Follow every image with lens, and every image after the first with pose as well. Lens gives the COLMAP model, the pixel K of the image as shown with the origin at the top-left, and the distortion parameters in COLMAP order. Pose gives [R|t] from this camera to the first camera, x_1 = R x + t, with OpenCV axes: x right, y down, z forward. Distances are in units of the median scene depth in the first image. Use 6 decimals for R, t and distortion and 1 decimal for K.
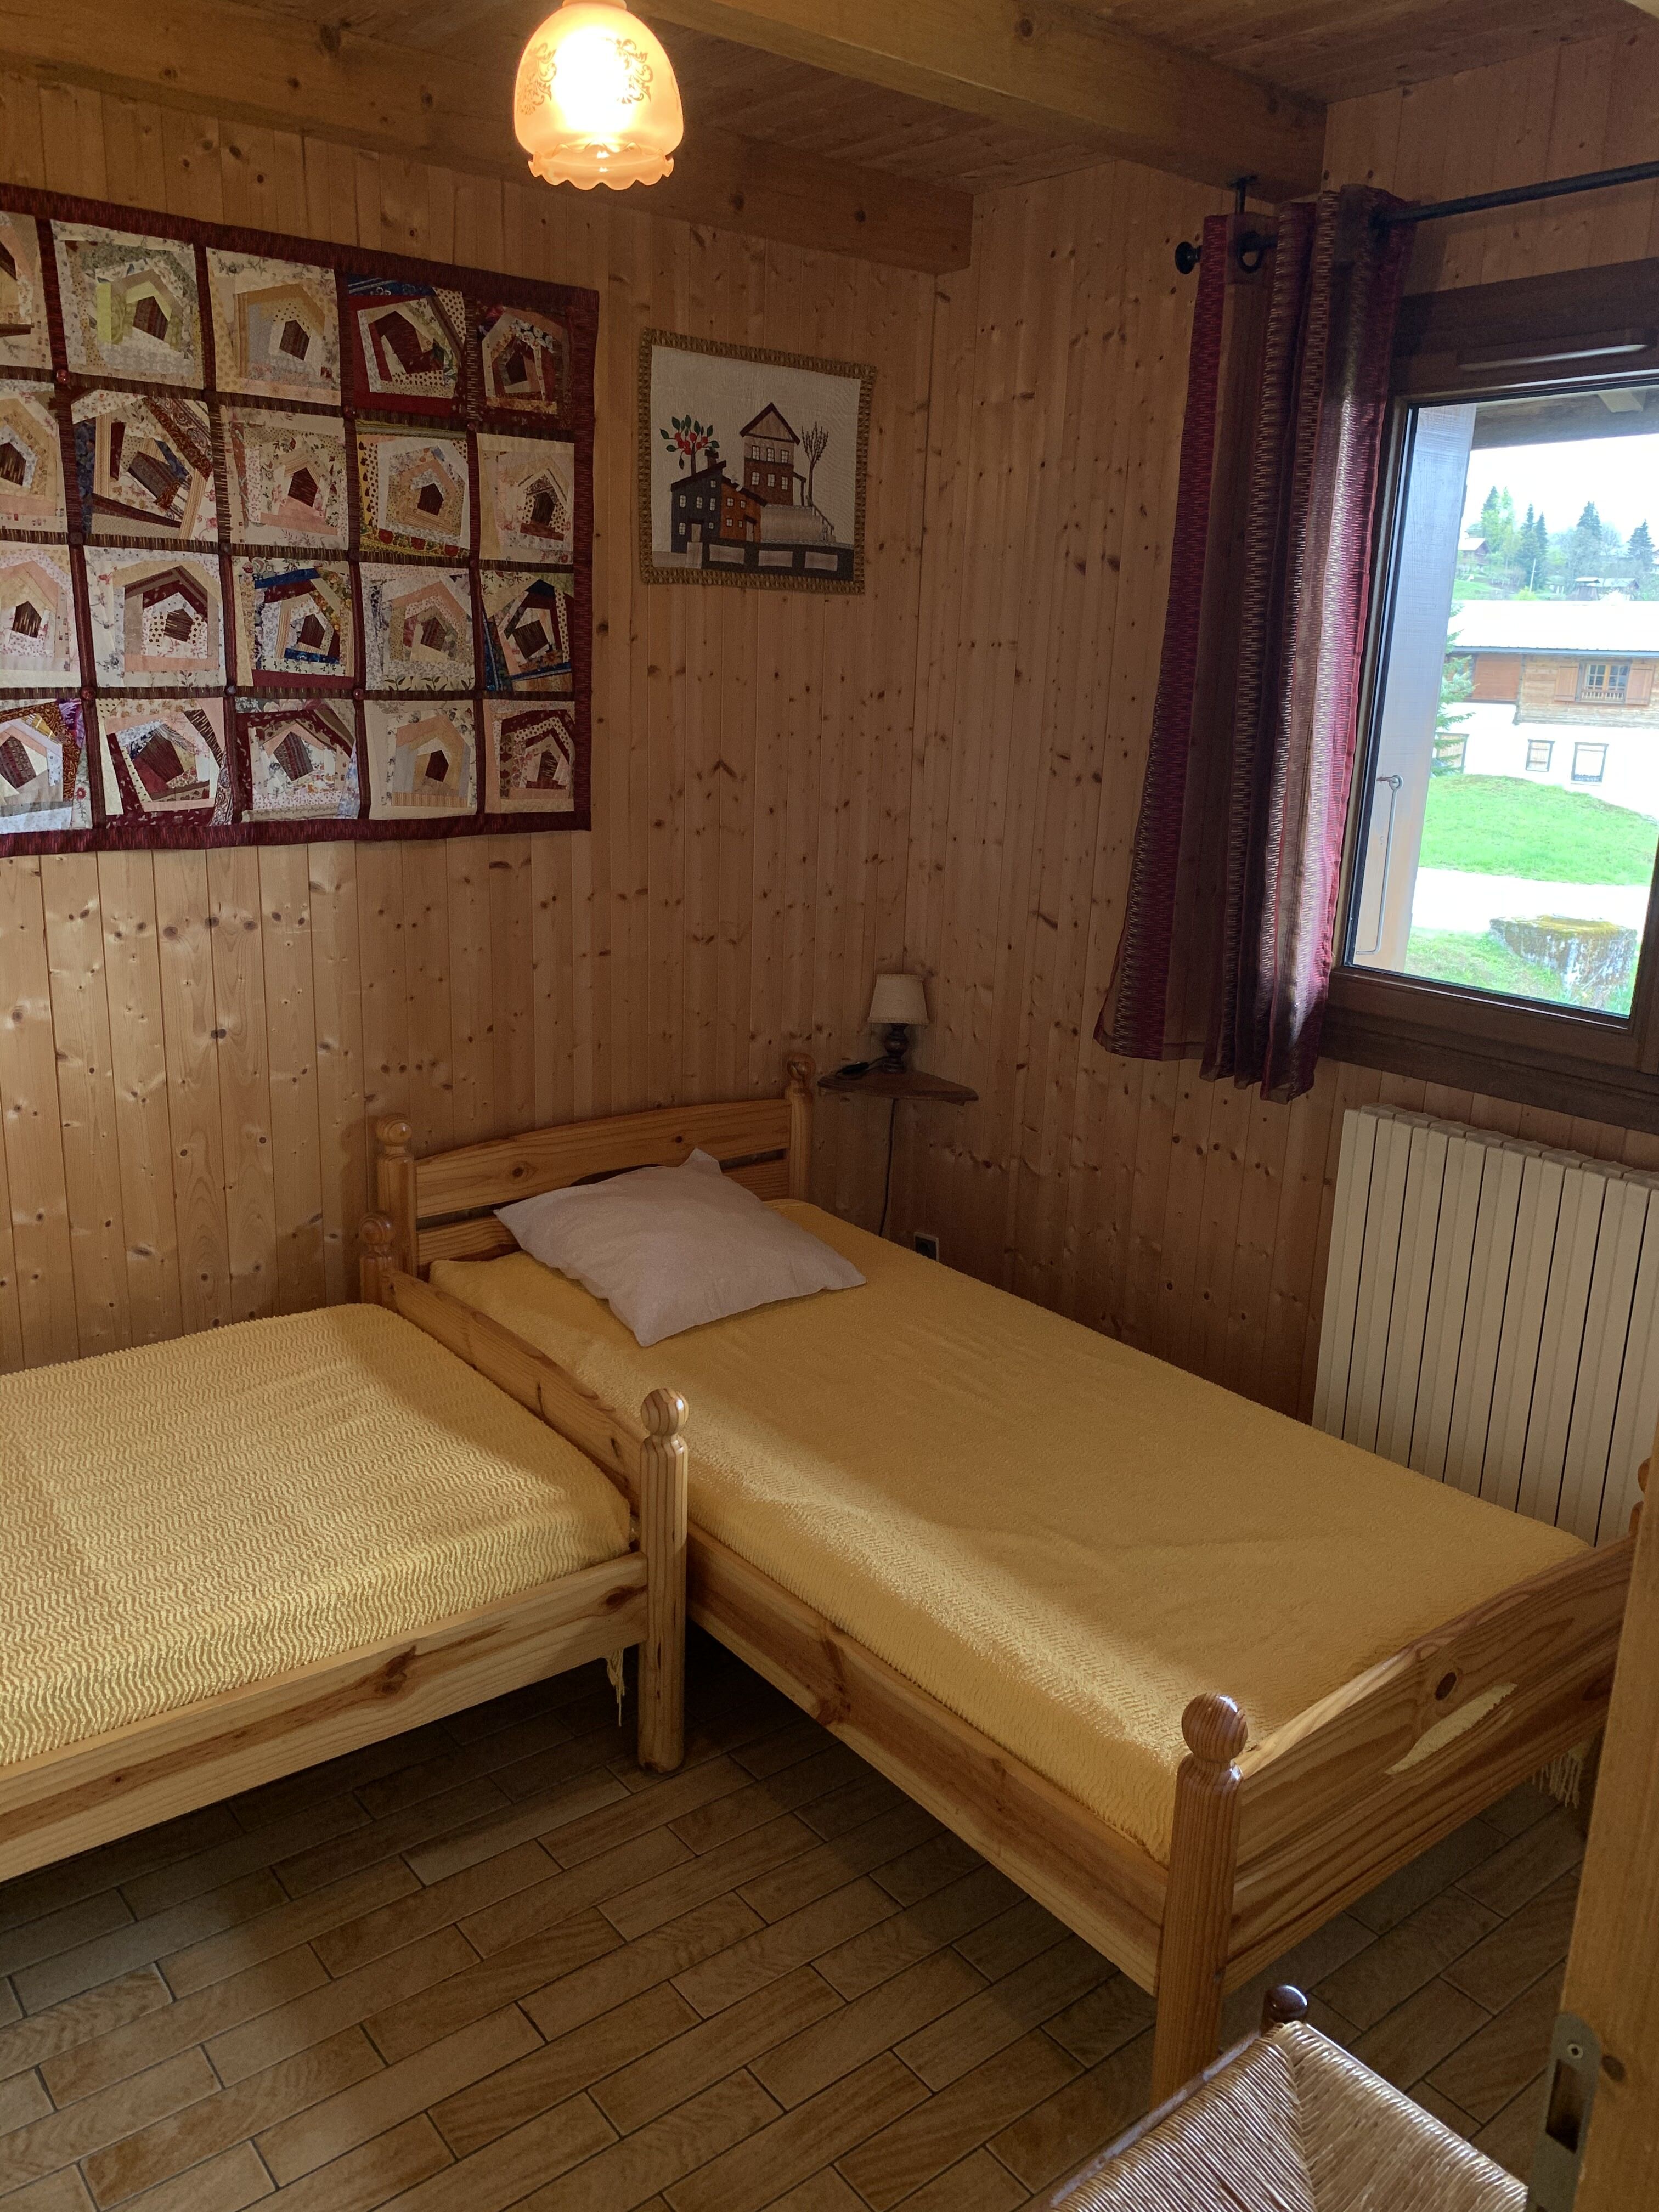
lens RADIAL K [[1719.8, 0, 843.7], [0, 1719.8, 1079.2], [0, 0, 1]] dist [0.044991, -0.041583]
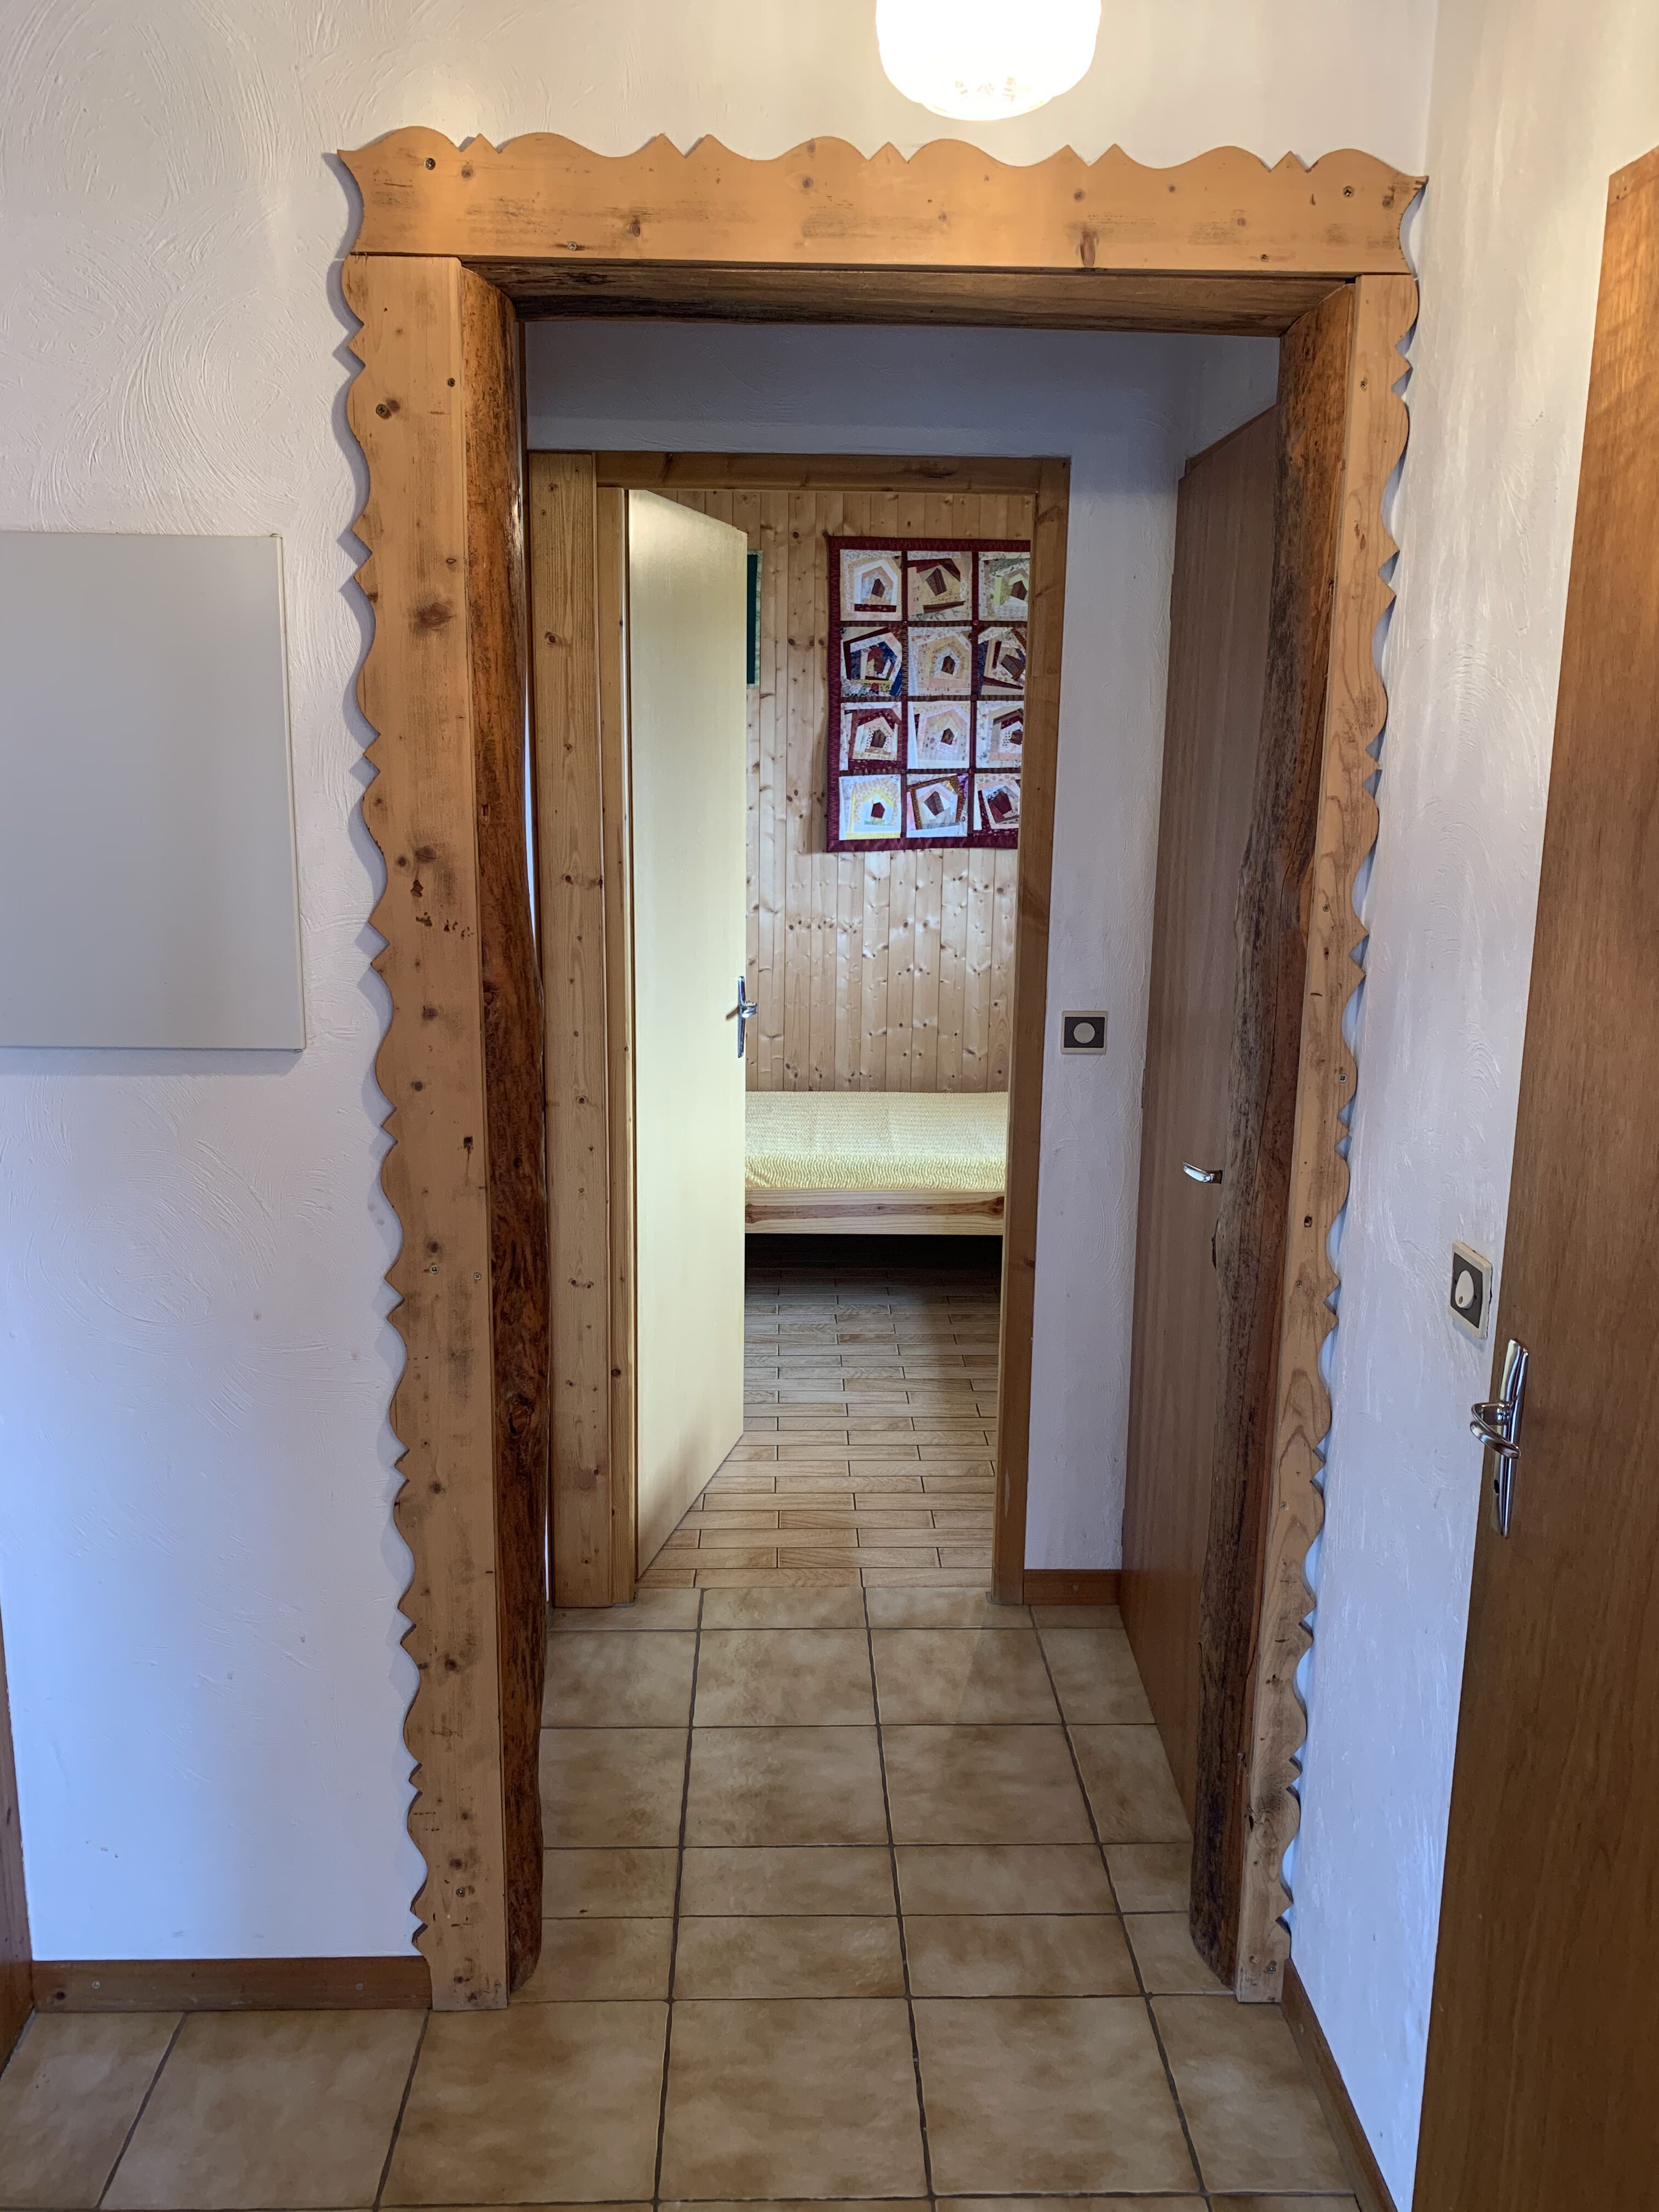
lens RADIAL K [[1719.8, 0, 832.2], [0, 1719.8, 1115.3], [0, 0, 1]] dist [0.044991, -0.041583]
pose [[0.795679, 0.096375, -0.598003, 0.714299], [-0.130117, 0.991409, -0.013350, 0.238906], [0.591578, 0.088433, 0.801383, -0.726393]]
